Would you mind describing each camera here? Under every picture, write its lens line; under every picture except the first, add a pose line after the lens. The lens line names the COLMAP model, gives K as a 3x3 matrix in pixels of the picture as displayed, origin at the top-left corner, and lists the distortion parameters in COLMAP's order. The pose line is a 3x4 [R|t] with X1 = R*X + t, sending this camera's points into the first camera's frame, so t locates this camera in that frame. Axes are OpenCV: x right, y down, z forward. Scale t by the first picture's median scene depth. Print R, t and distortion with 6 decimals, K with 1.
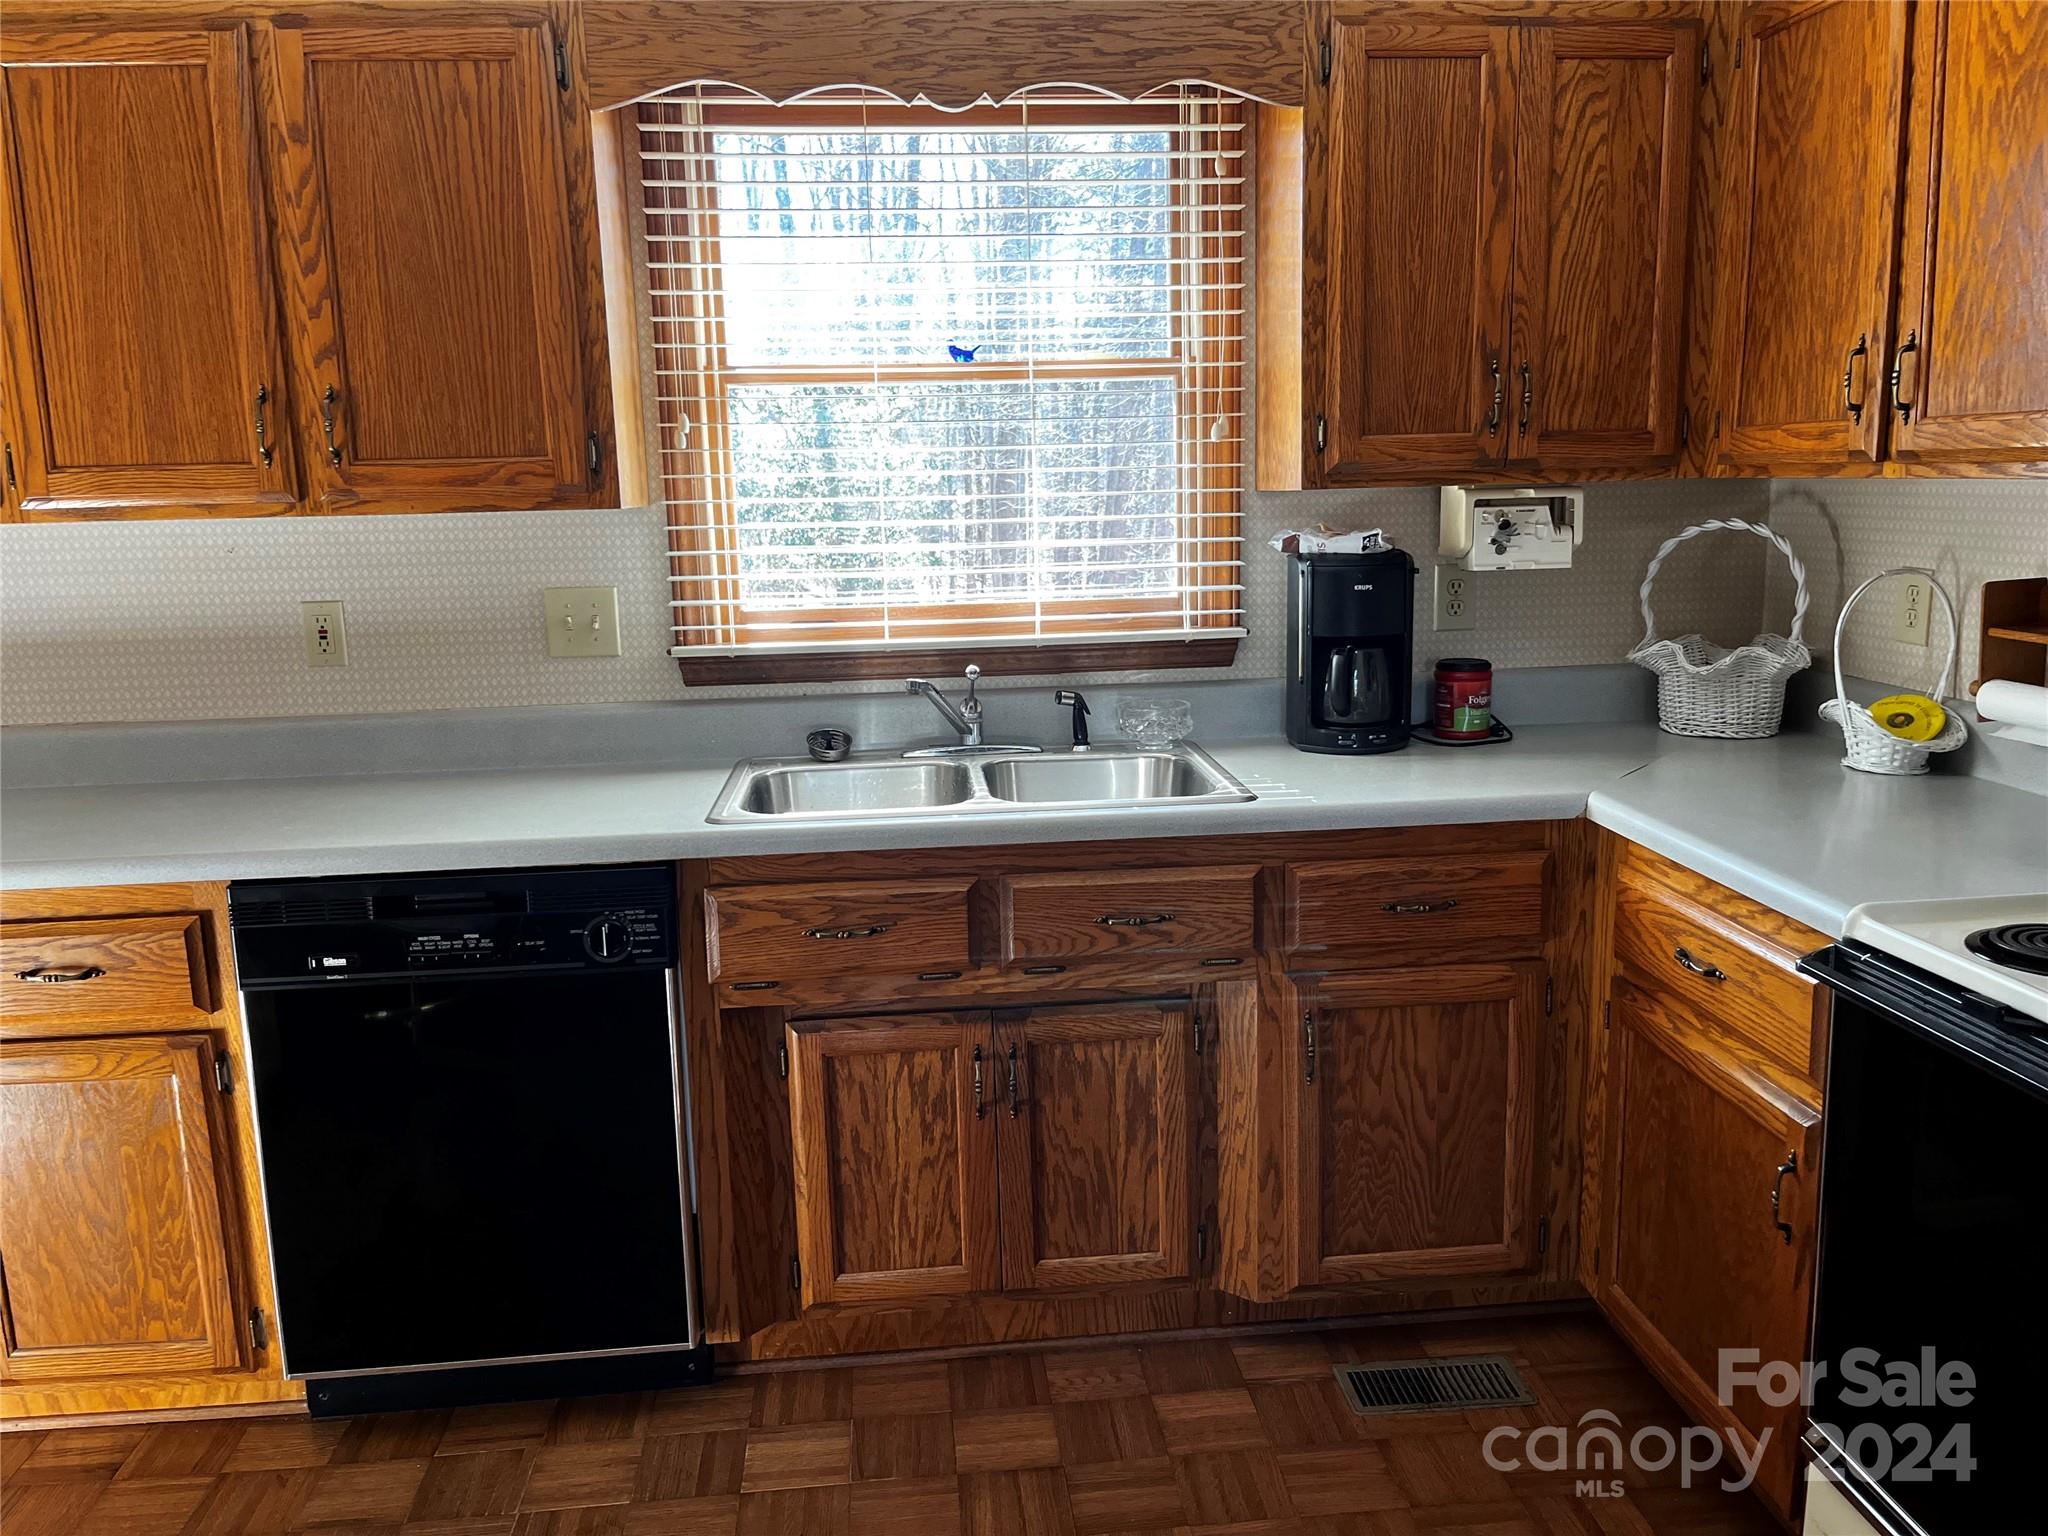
lens RADIAL K [[1548.0, 0, 1024.0], [0, 1548.0, 768.0], [0, 0, 1]] dist [-0.010464, -0.010544]
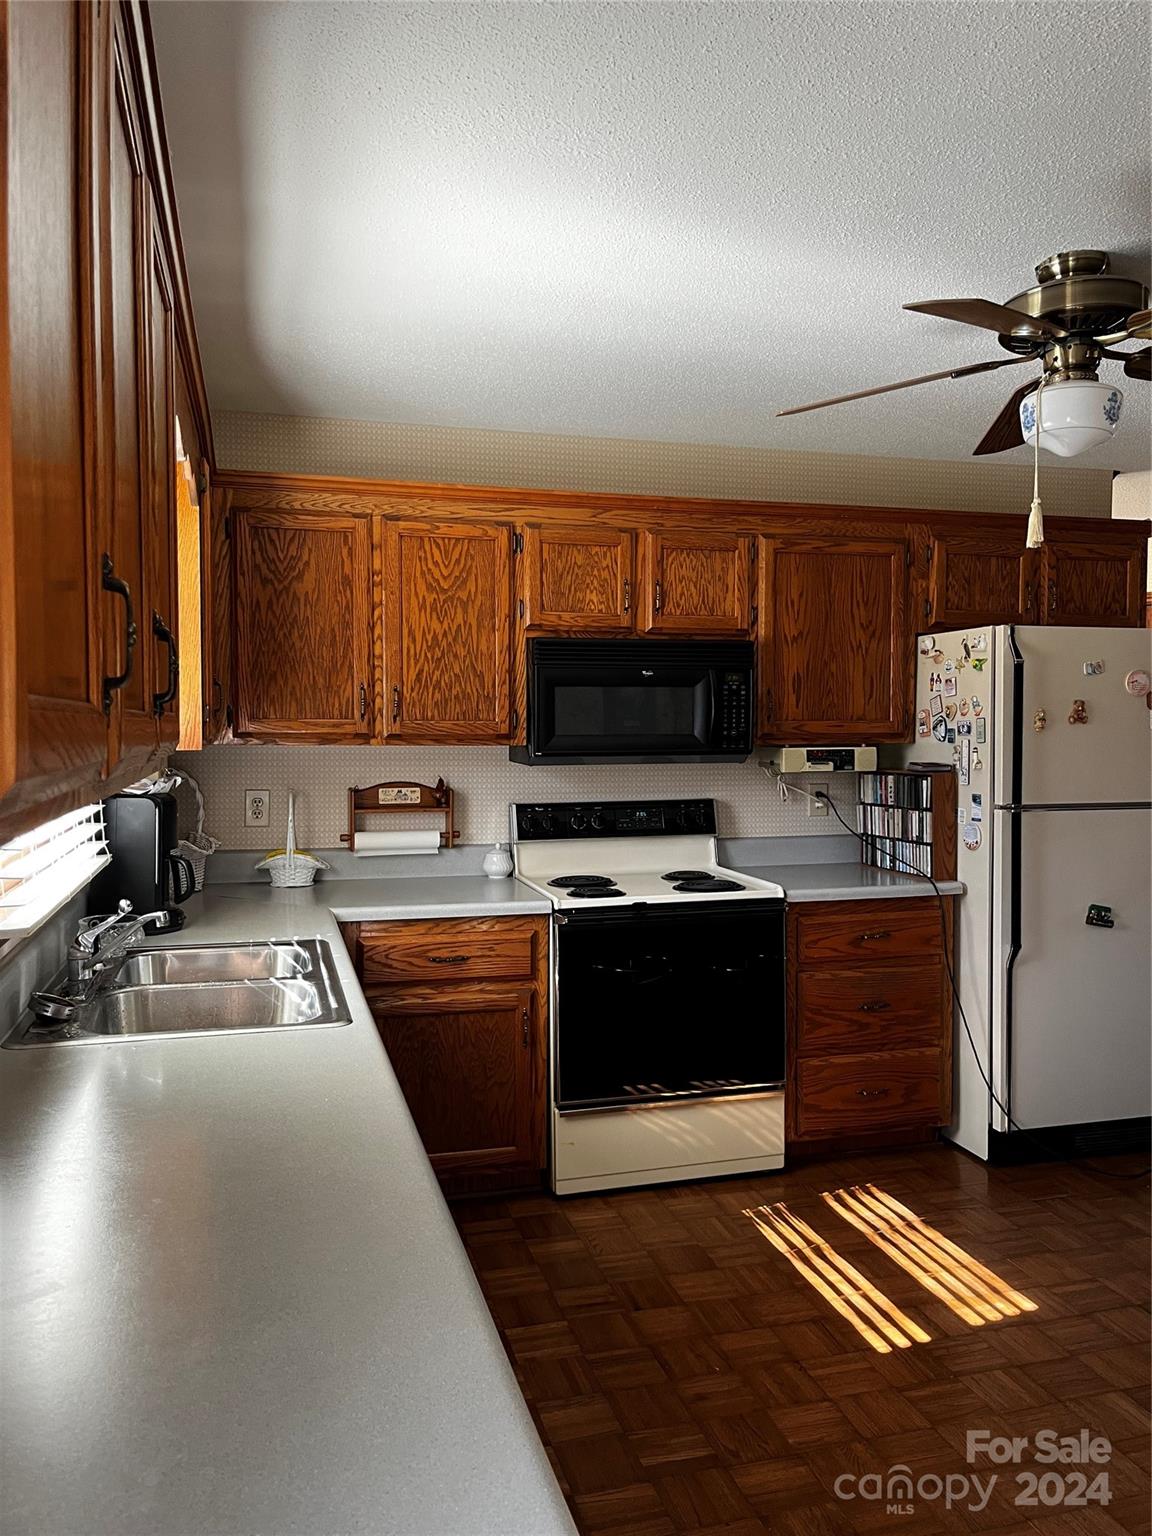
lens RADIAL K [[1161.0, 0, 576.0], [0, 1161.0, 768.0], [0, 0, 1]] dist [-0.010464, -0.010544]
pose [[-0.173598, -0.008432, 0.984781, -1.274587], [0.185569, 0.981771, 0.041119, -0.183396], [-0.967175, 0.189883, -0.168868, 1.083999]]
